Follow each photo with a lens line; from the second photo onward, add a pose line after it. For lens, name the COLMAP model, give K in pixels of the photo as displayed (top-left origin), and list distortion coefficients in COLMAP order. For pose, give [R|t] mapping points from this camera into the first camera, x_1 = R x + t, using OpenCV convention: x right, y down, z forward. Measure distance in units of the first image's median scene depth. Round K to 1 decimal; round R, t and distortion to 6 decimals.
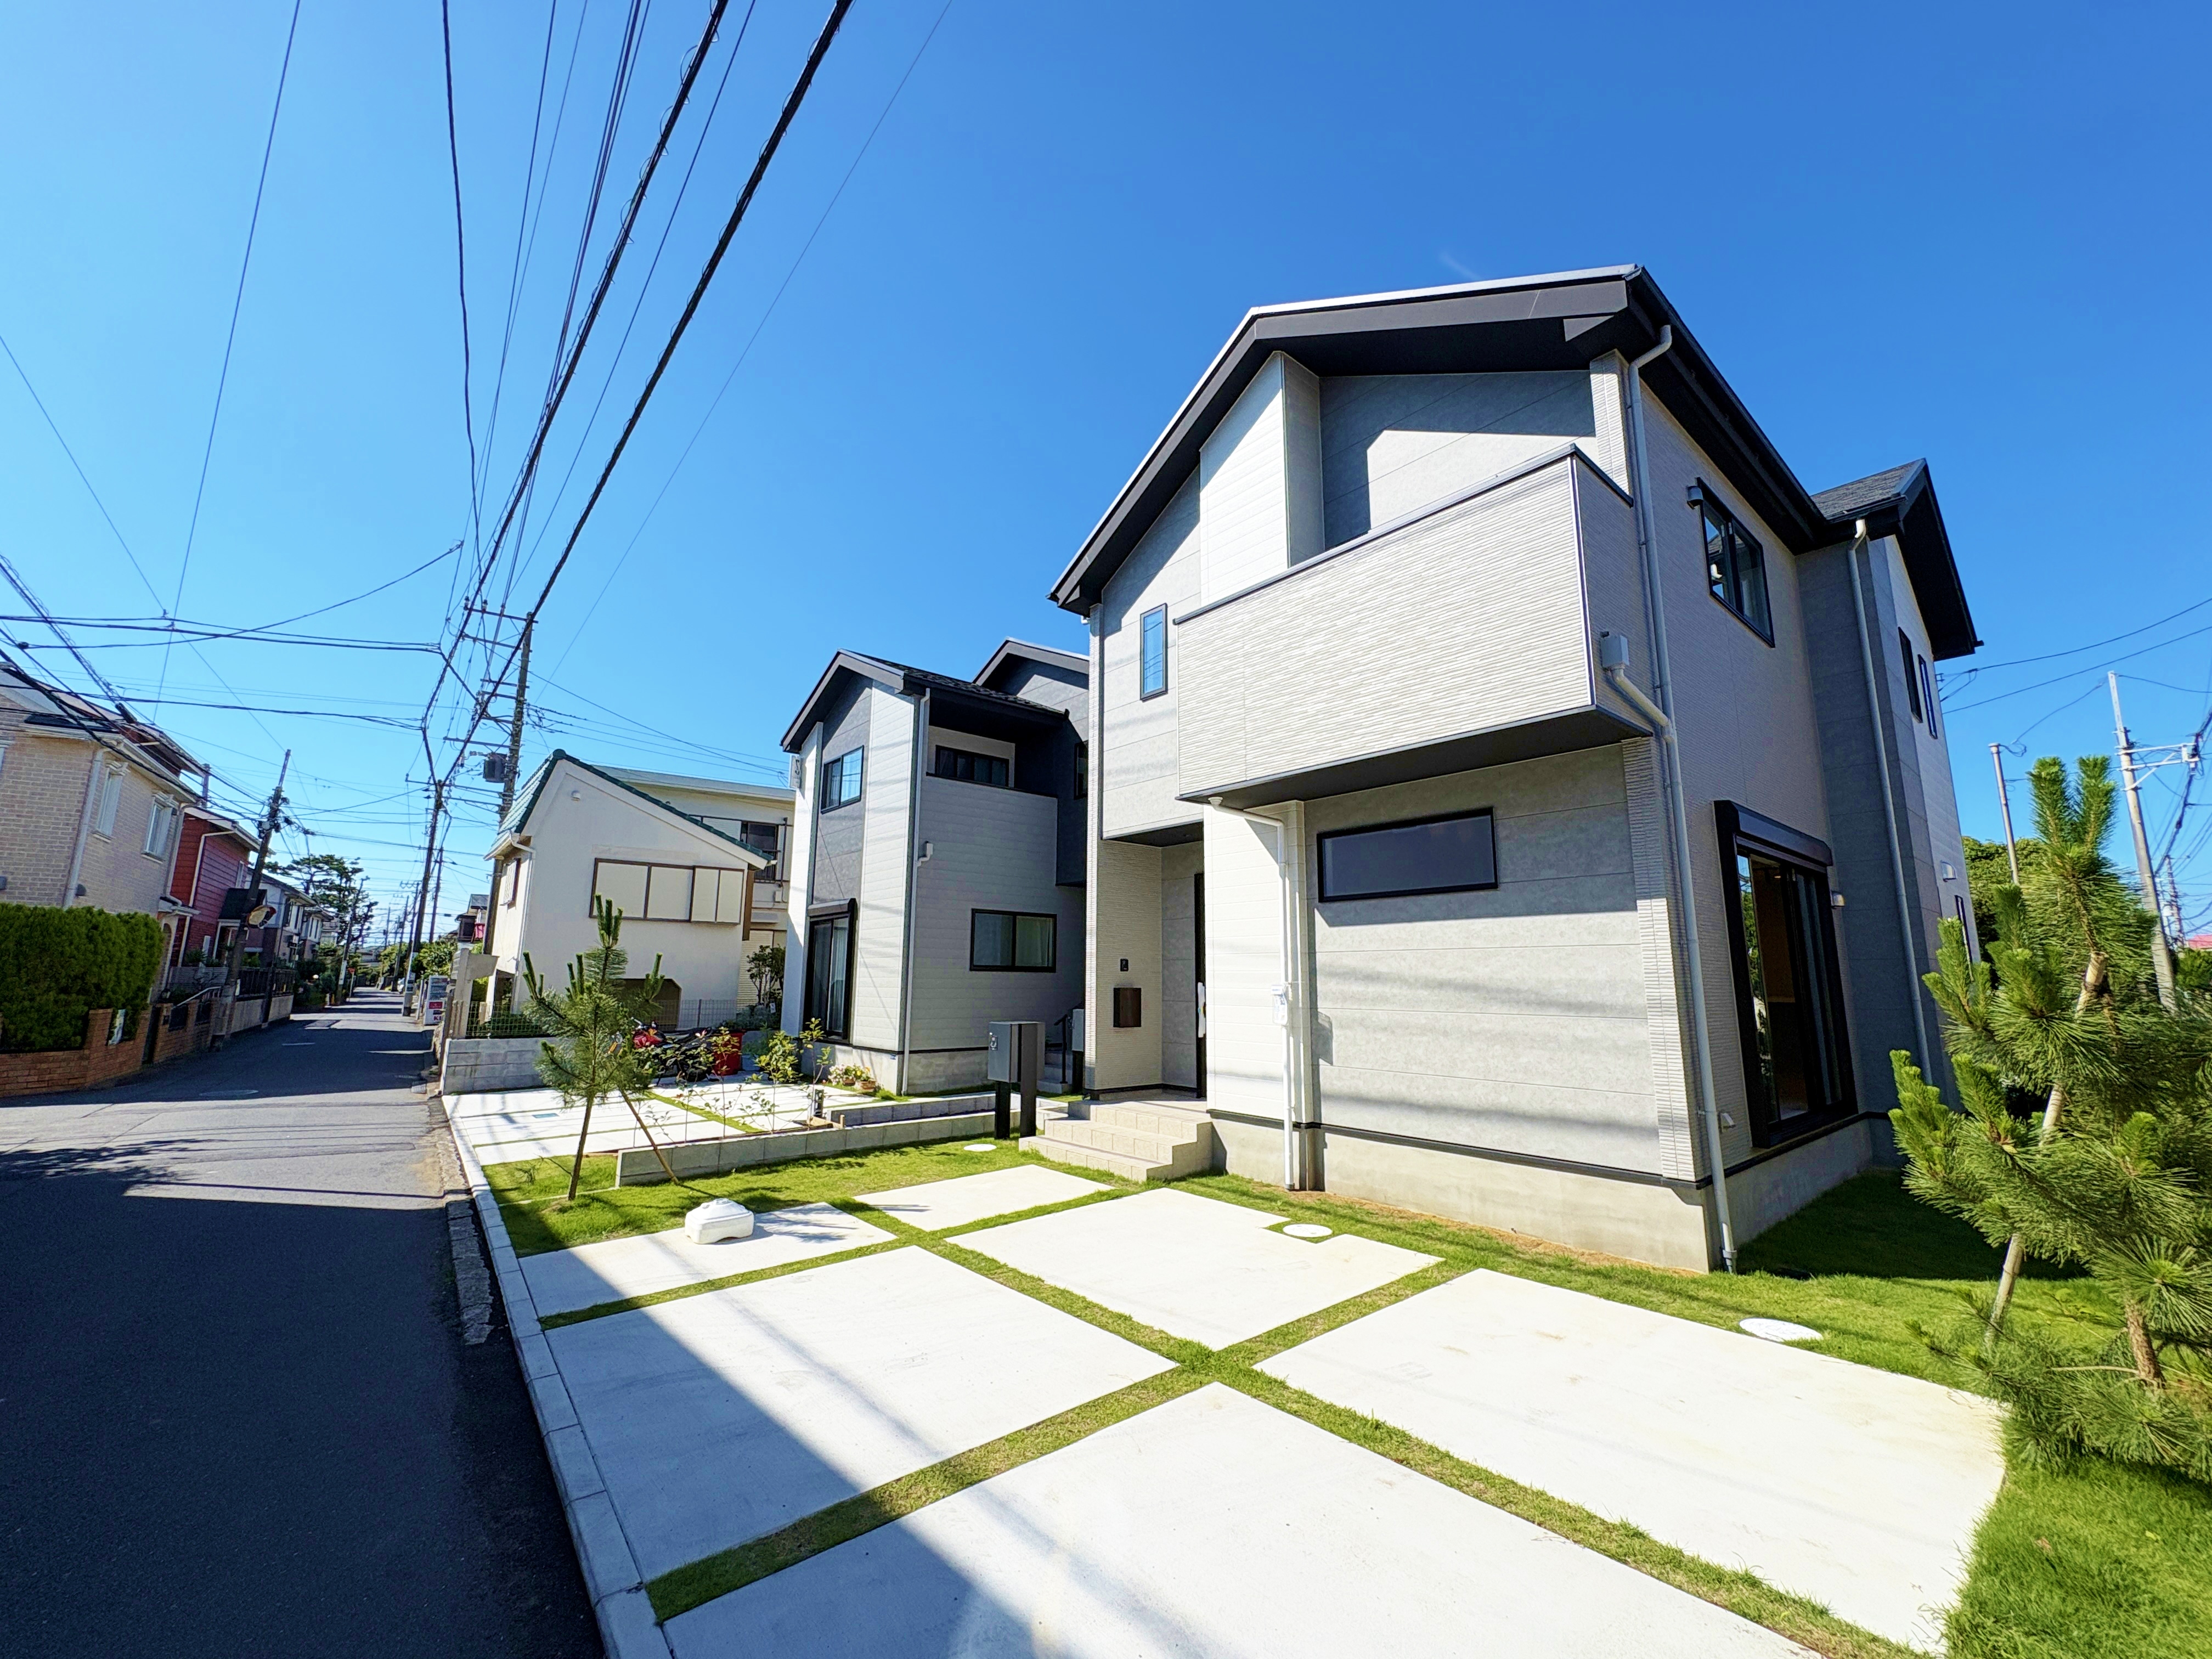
lens RADIAL K [[884.7, 0, 1107.0], [0, 884.7, 835.8], [0, 0, 1]] dist [-0.000477, 0.000010]
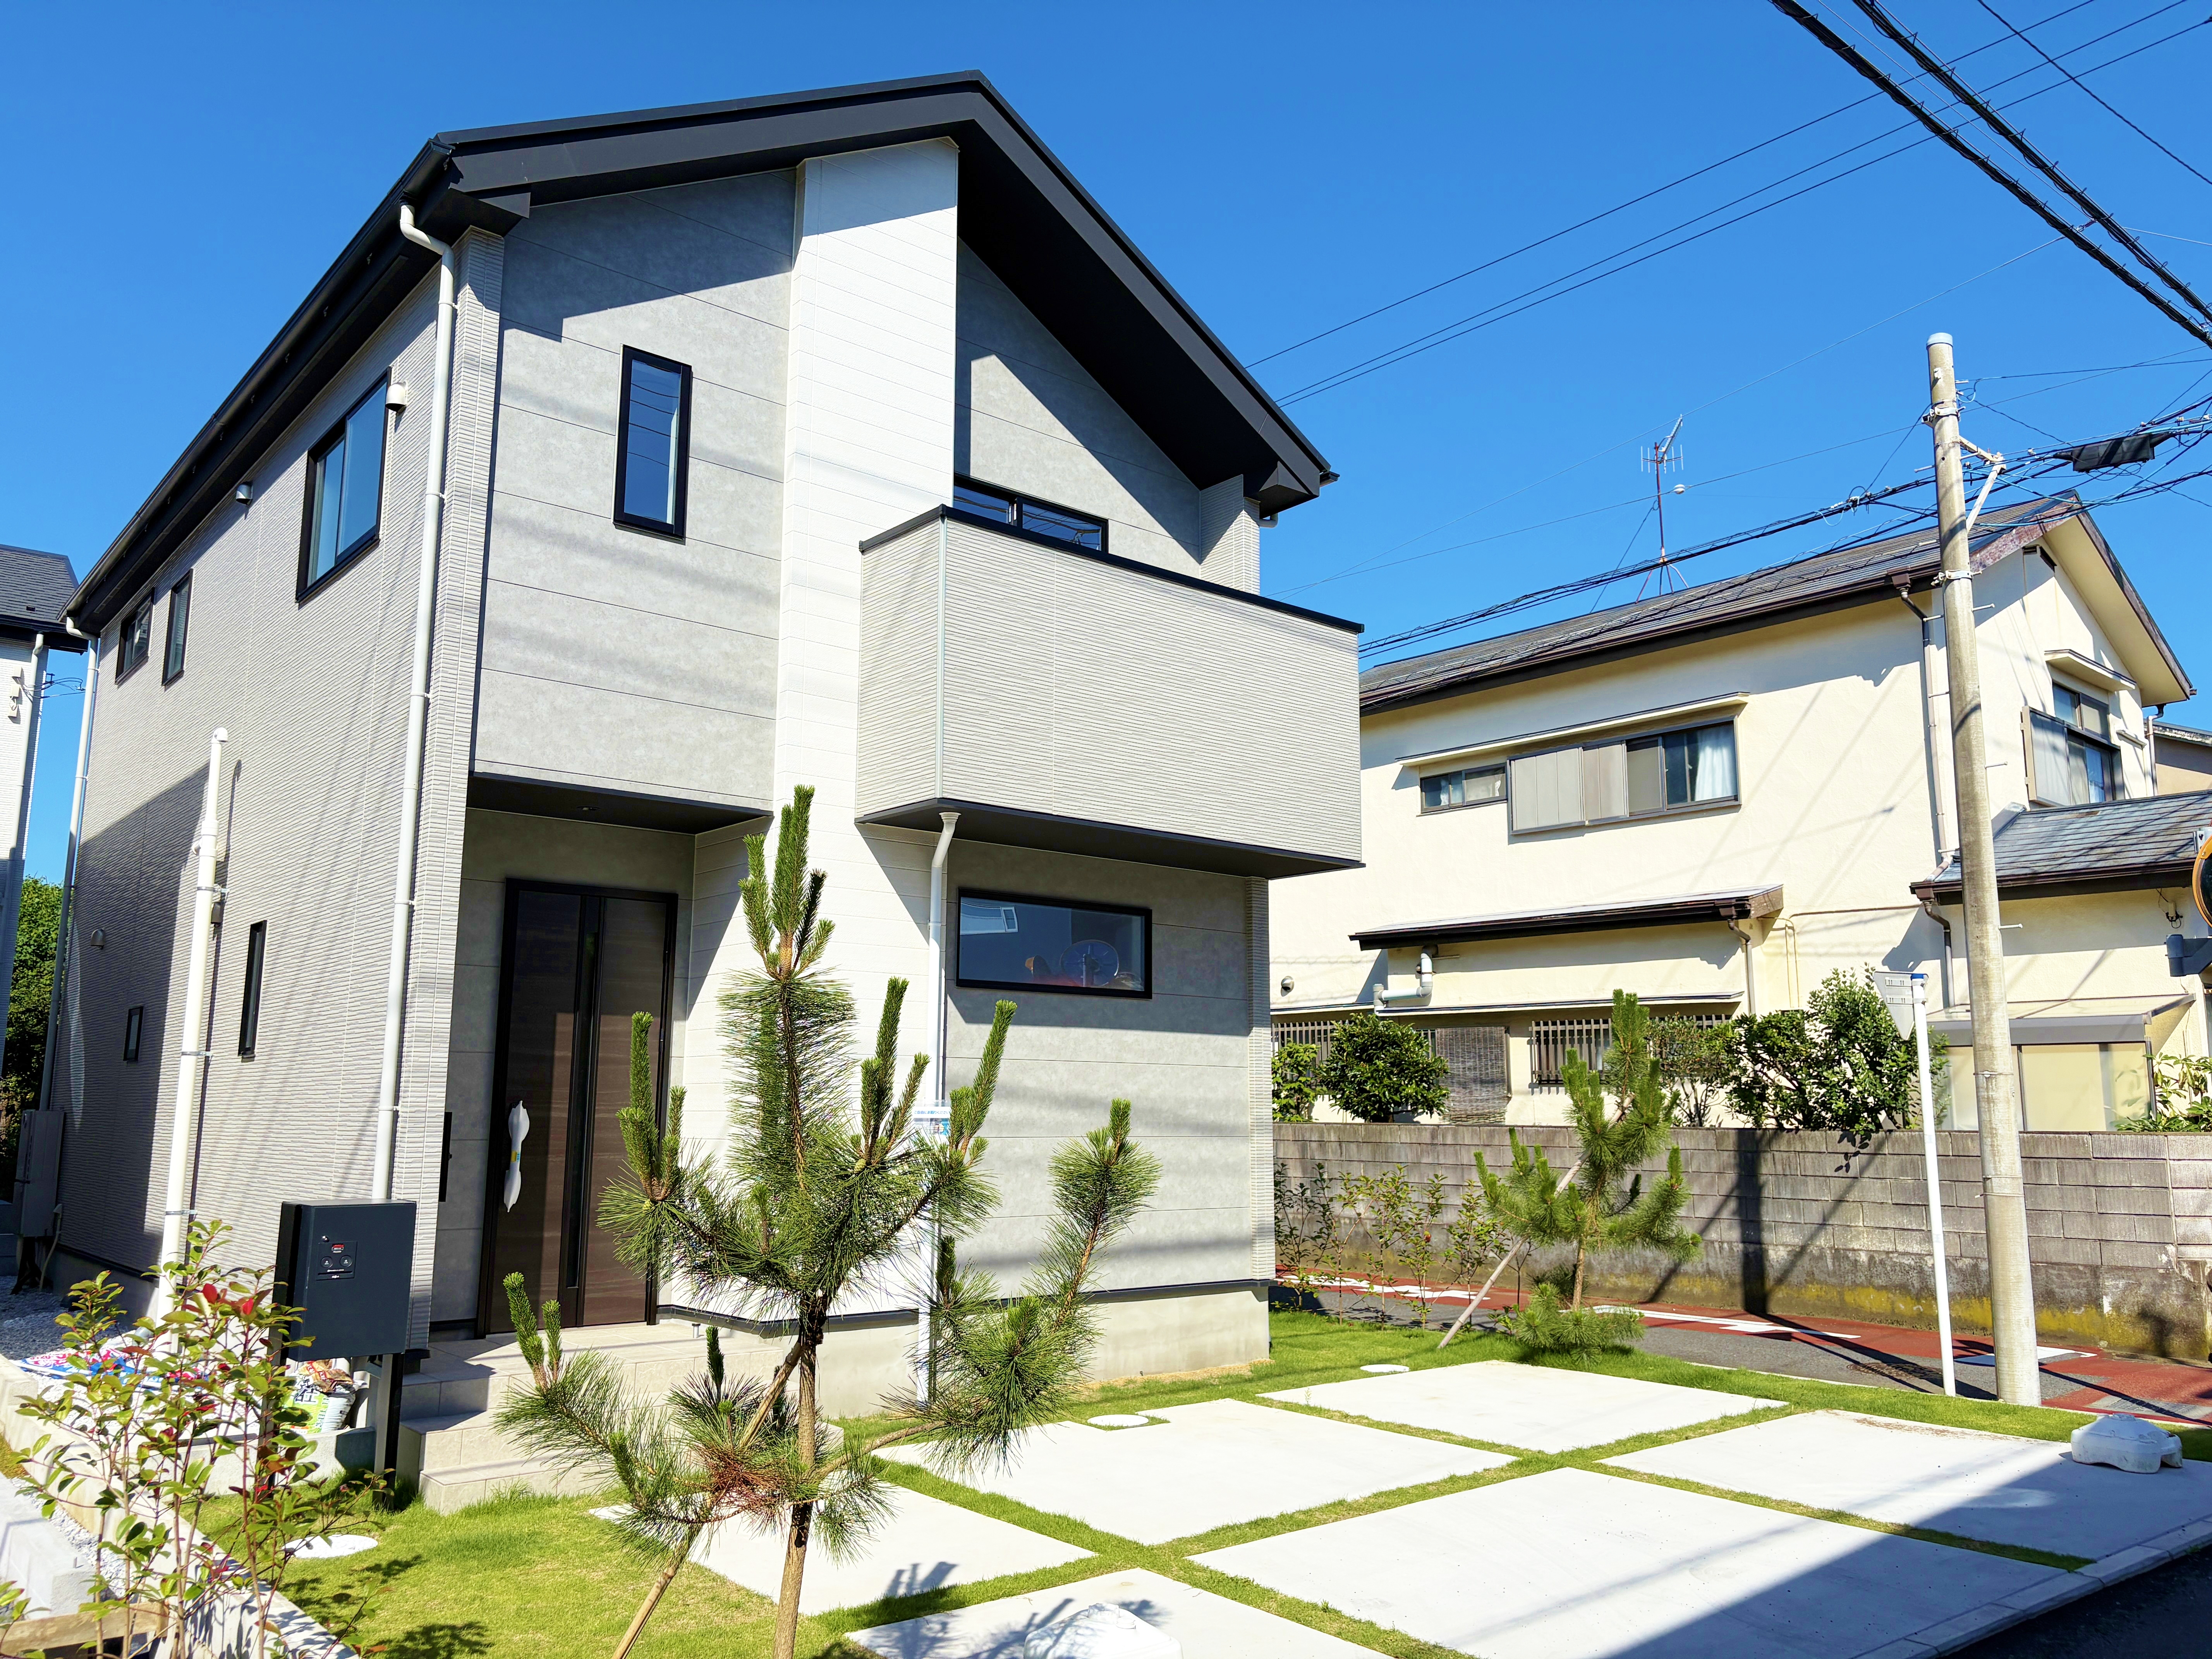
lens RADIAL K [[1665.3, 0, 1105.1], [0, 1665.3, 825.5], [0, 0, 1]] dist [-0.001979, -0.002820]
pose [[0.000658, 0.170452, 0.985366, -1.291694], [-0.164474, 0.971965, -0.168024, 0.185470], [-0.986381, -0.161956, 0.028674, 1.049579]]
